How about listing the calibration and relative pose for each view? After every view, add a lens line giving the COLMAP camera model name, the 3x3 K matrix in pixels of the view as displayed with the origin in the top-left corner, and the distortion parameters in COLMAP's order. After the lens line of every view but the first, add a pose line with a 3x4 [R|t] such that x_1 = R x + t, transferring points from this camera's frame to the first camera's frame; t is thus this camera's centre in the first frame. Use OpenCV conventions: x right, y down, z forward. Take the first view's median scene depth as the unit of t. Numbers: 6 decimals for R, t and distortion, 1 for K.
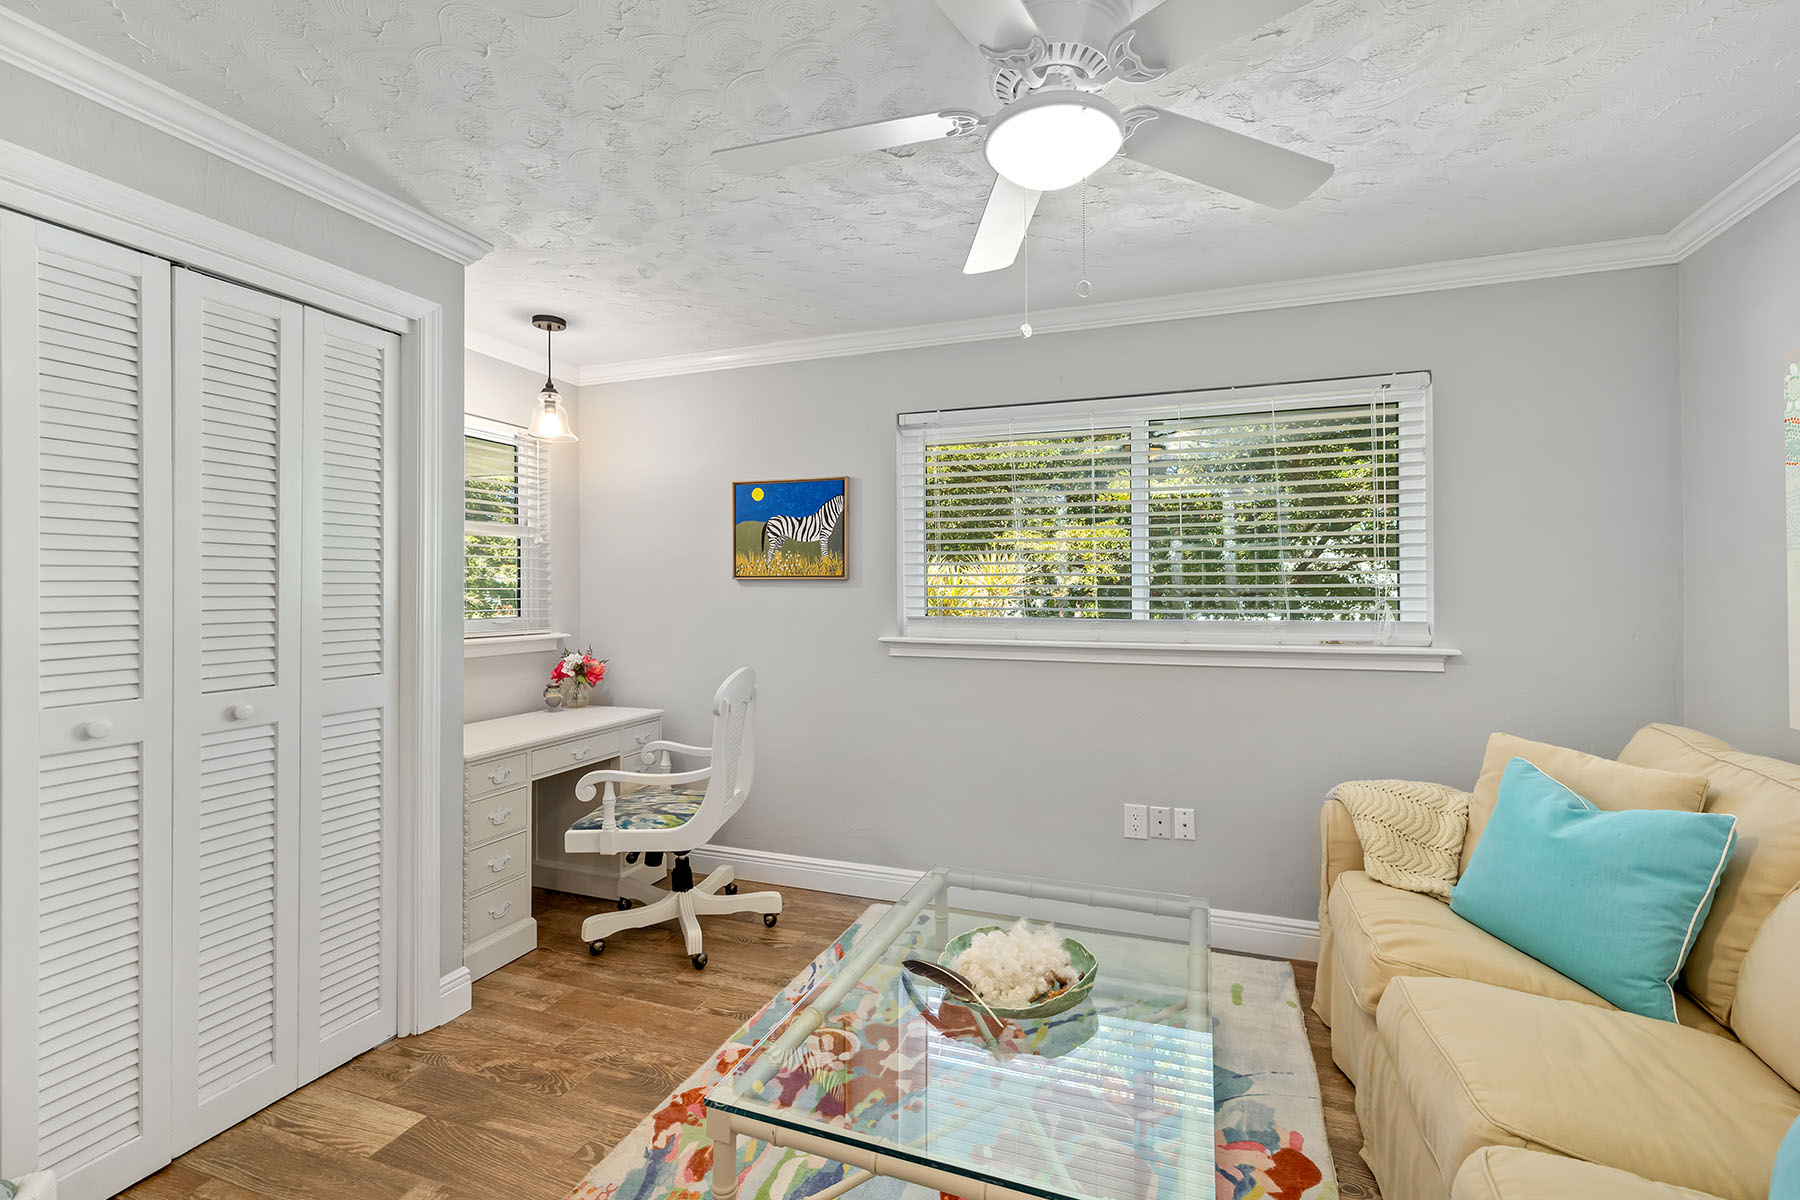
lens RADIAL K [[766.3, 0, 900.0], [0, 766.3, 591.6], [0, 0, 1]] dist [0.000930, 0.000806]
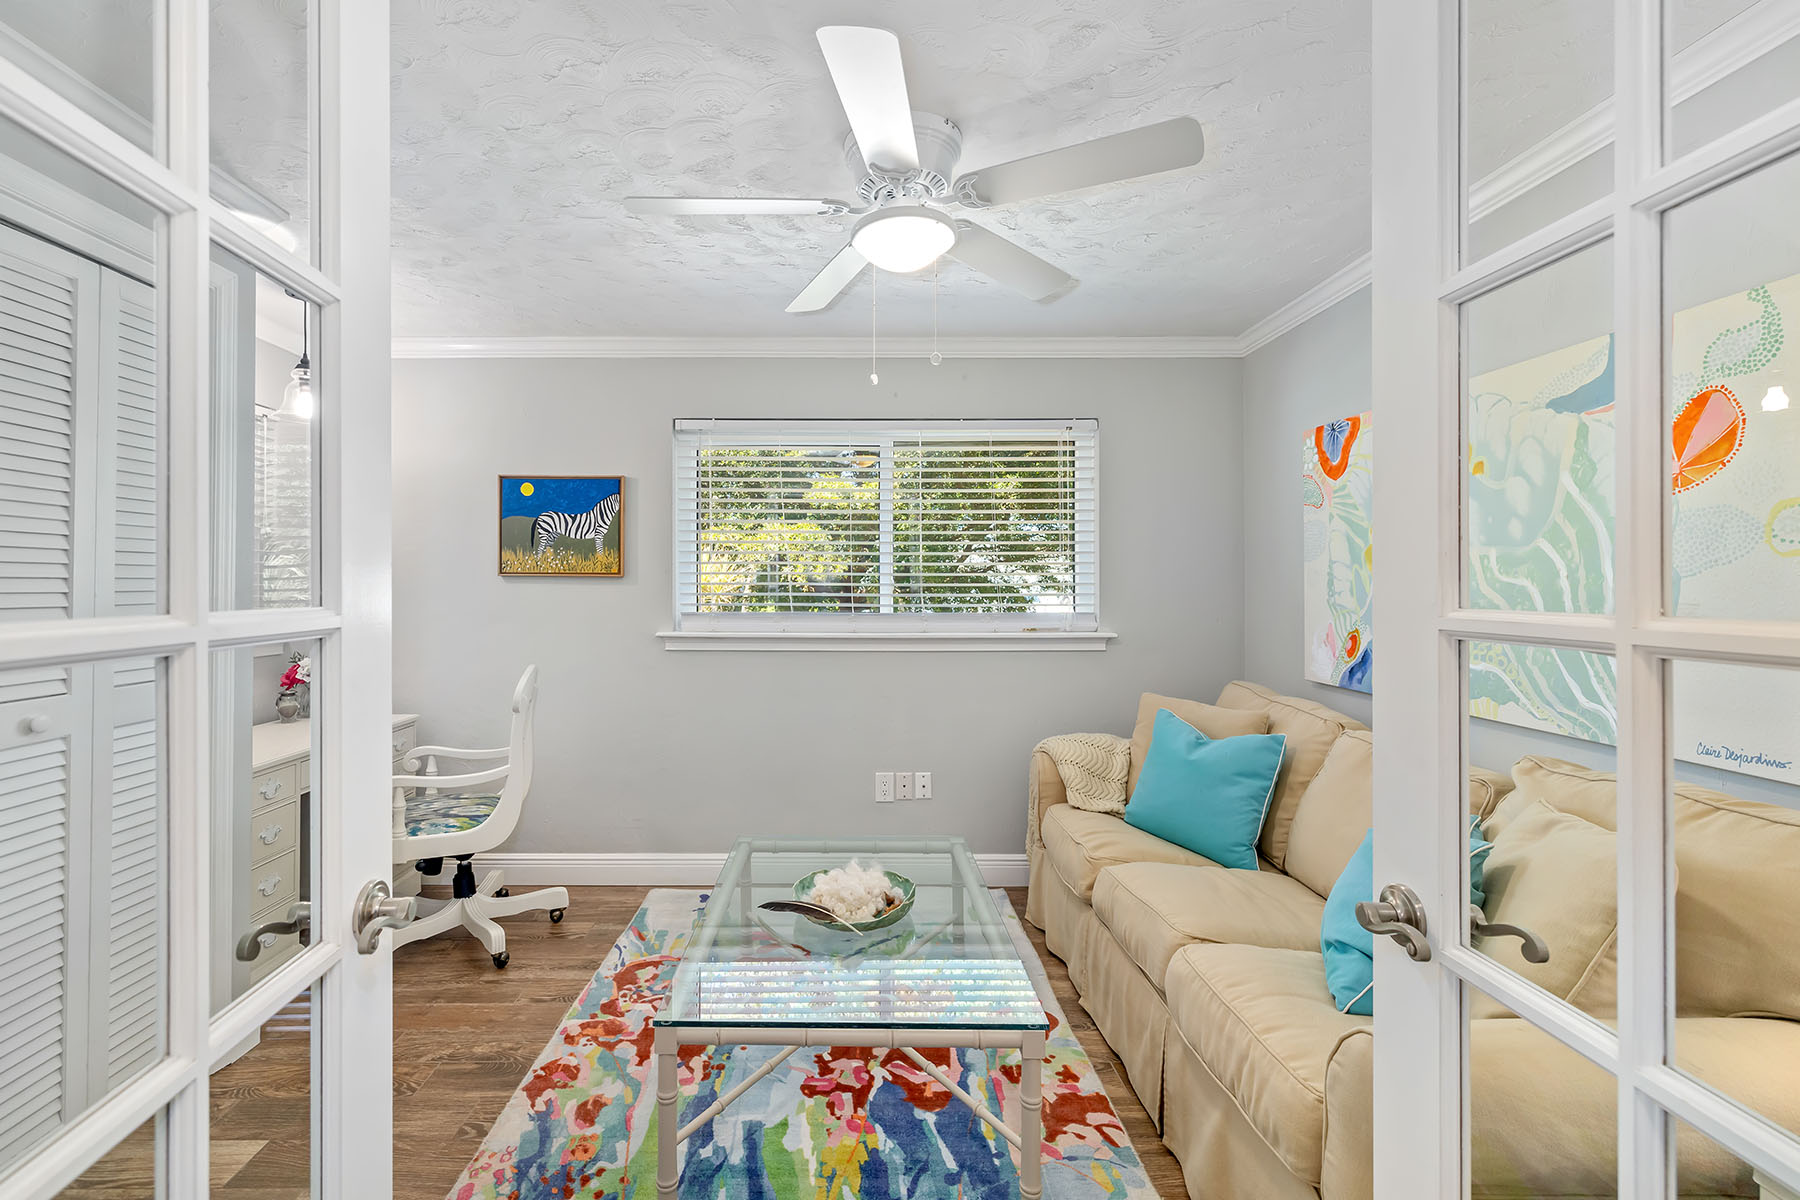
lens RADIAL K [[793.2, 0, 848.3], [0, 793.2, 592.3], [0, 0, 1]] dist [0.001524, 0.000610]
pose [[0.934082, -0.000728, 0.357058, -0.212742], [-0.000597, 0.999993, 0.003601, 0.001147], [-0.357058, -0.003576, 0.934075, -0.122604]]
